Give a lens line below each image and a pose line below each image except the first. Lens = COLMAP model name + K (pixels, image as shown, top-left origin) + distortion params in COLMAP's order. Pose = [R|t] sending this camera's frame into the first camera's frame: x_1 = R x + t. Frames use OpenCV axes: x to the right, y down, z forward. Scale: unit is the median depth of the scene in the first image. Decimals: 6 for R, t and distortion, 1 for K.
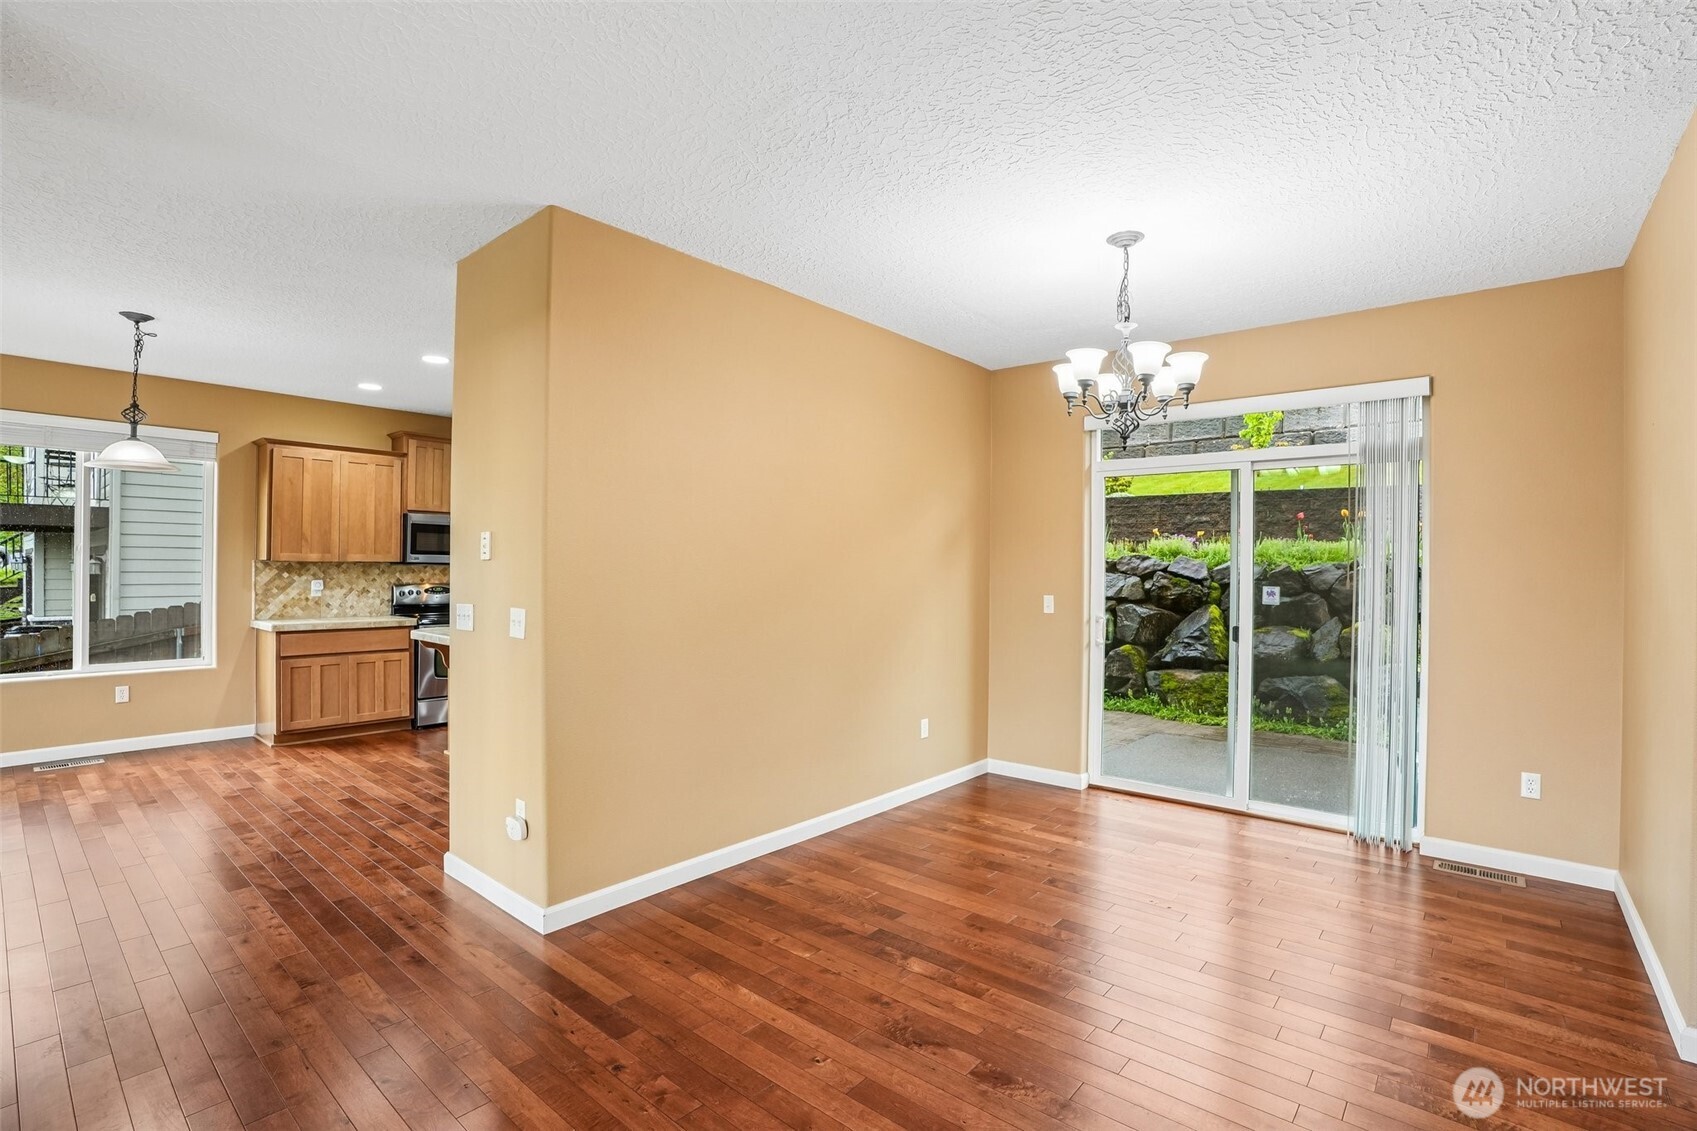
lens RADIAL K [[789.2, 0, 853.6], [0, 789.2, 562.0], [0, 0, 1]] dist [-0.064263, 0.023707]
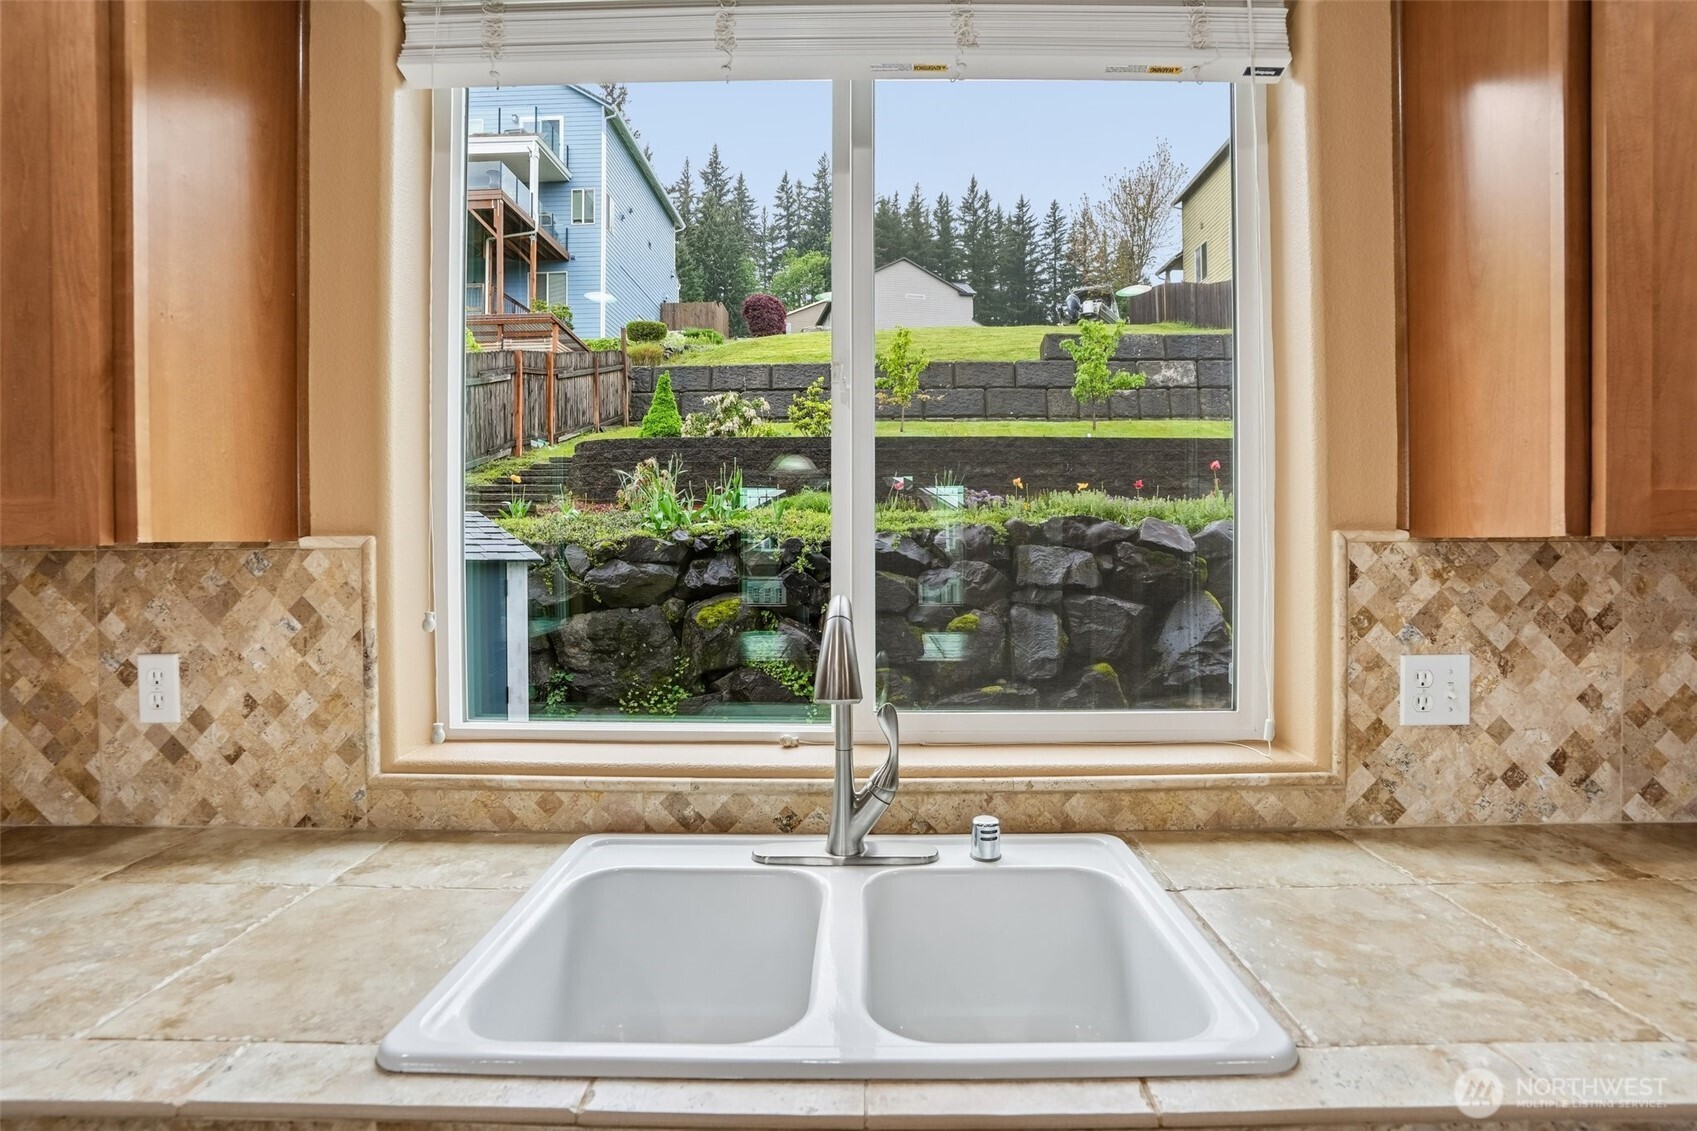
lens RADIAL K [[789.2, 0, 878.5], [0, 789.2, 551.2], [0, 0, 1]] dist [-0.064263, 0.023707]
pose [[0.761490, -0.027133, 0.647608, -0.322346], [0.009085, 0.999472, 0.031192, -0.003721], [-0.648113, -0.017869, 0.761335, 1.199456]]
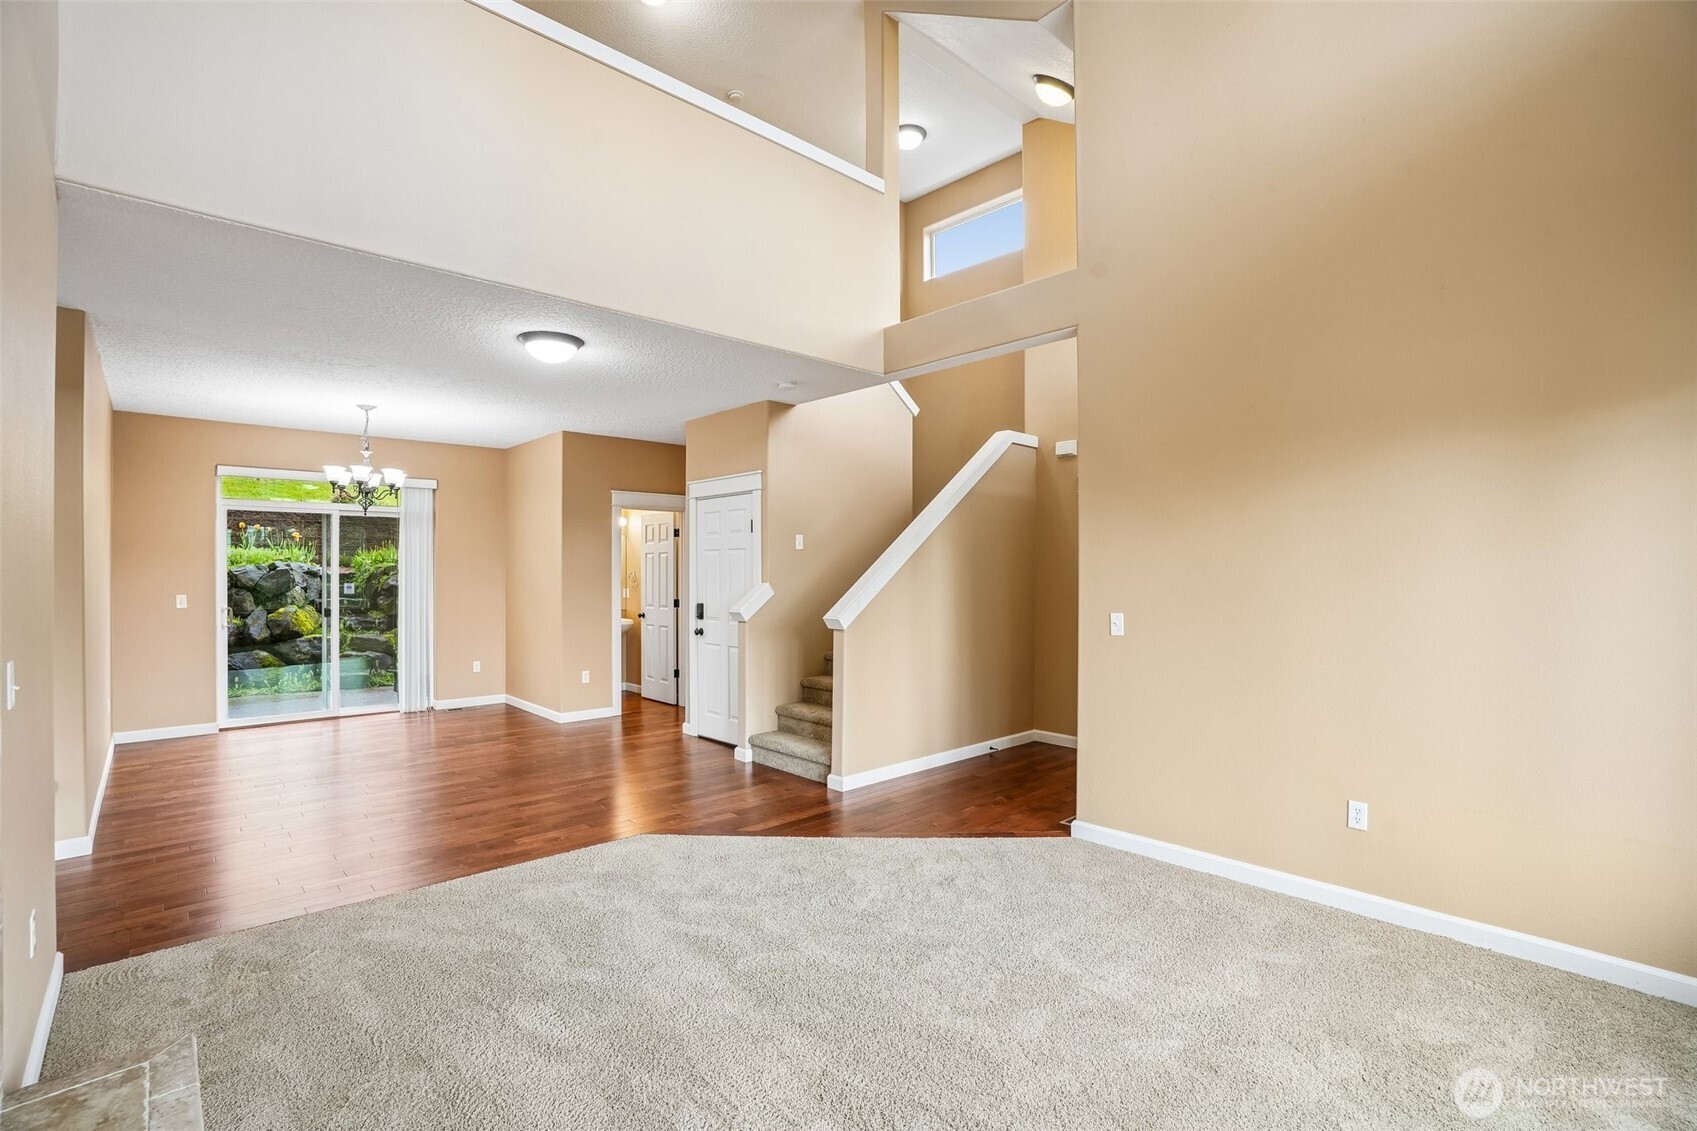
lens RADIAL K [[789.2, 0, 857.4], [0, 789.2, 561.3], [0, 0, 1]] dist [-0.064263, 0.023707]
pose [[0.118677, -0.002185, 0.992930, -0.904828], [-0.005867, 0.999979, 0.002902, -0.025195], [-0.992916, -0.006170, 0.118662, -0.284644]]
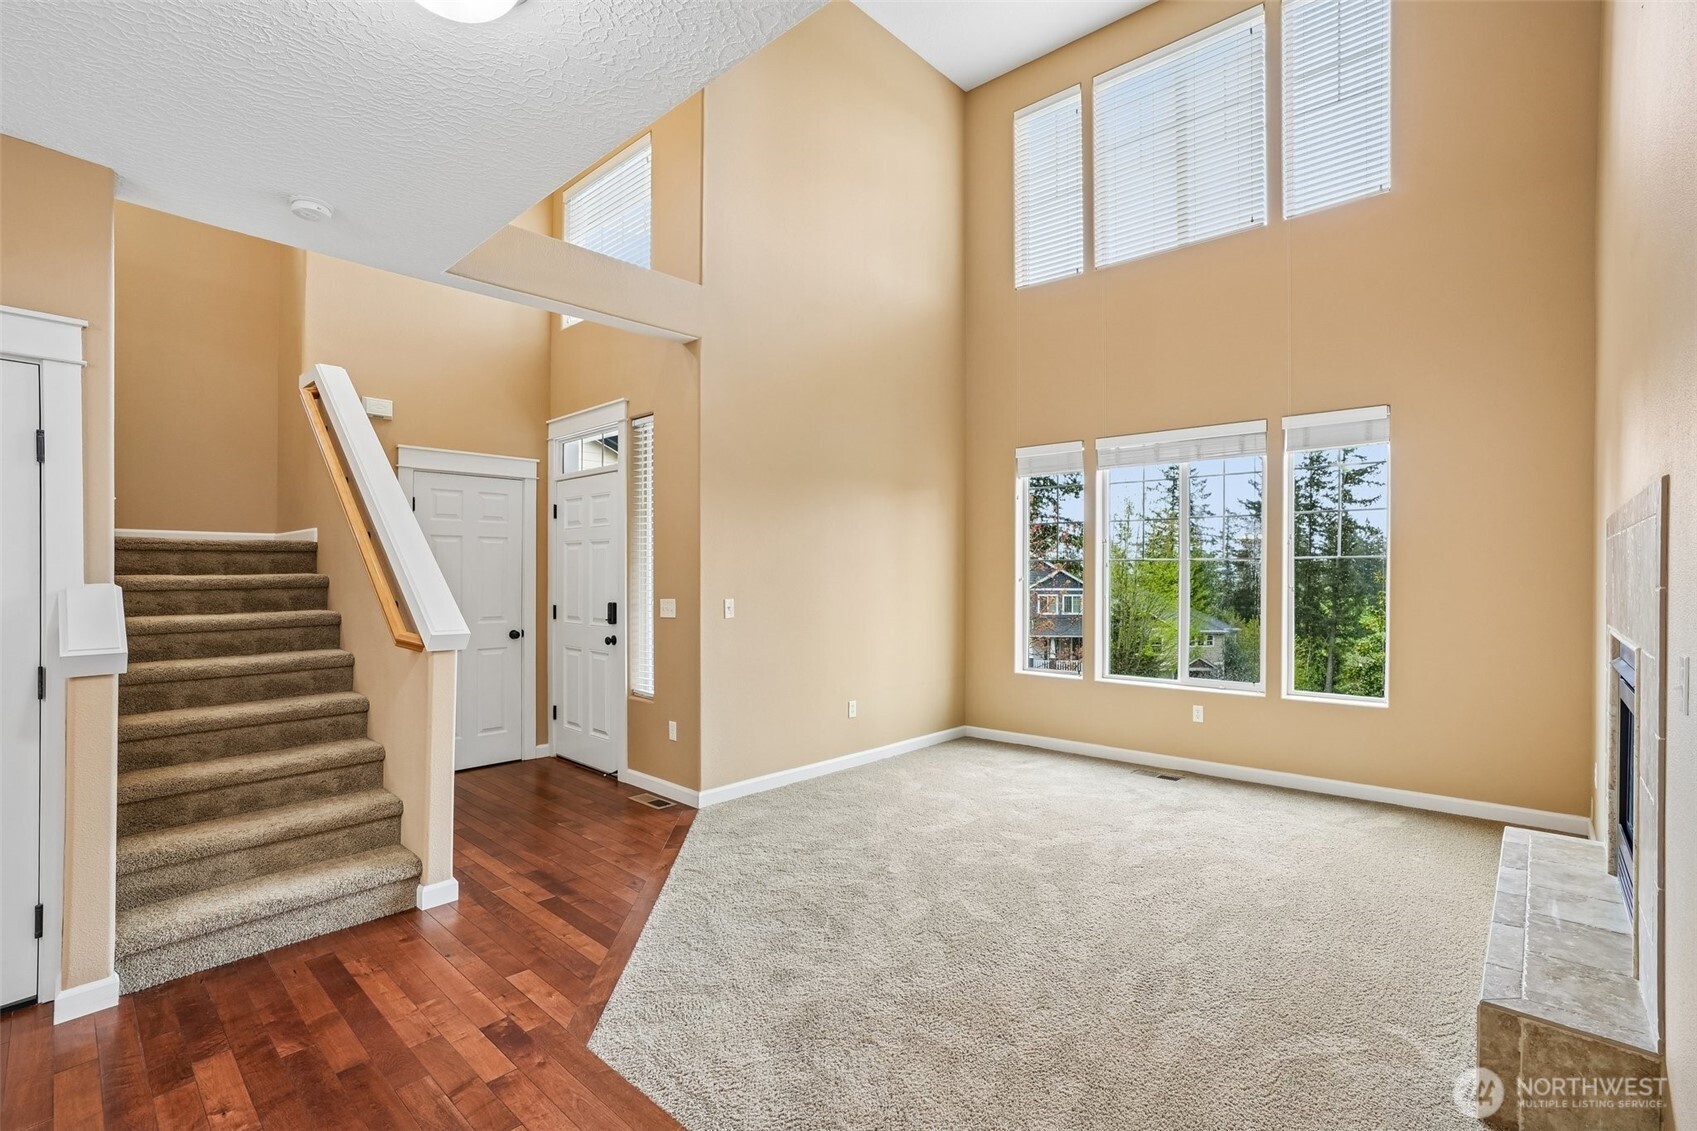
lens RADIAL K [[789.2, 0, 896.5], [0, 789.2, 569.2], [0, 0, 1]] dist [-0.064263, 0.023707]
pose [[-0.999849, -0.002087, 0.017277, -0.254468], [-0.002104, 0.999997, -0.000961, 0.003460], [-0.017275, -0.000997, -0.999850, 0.502232]]
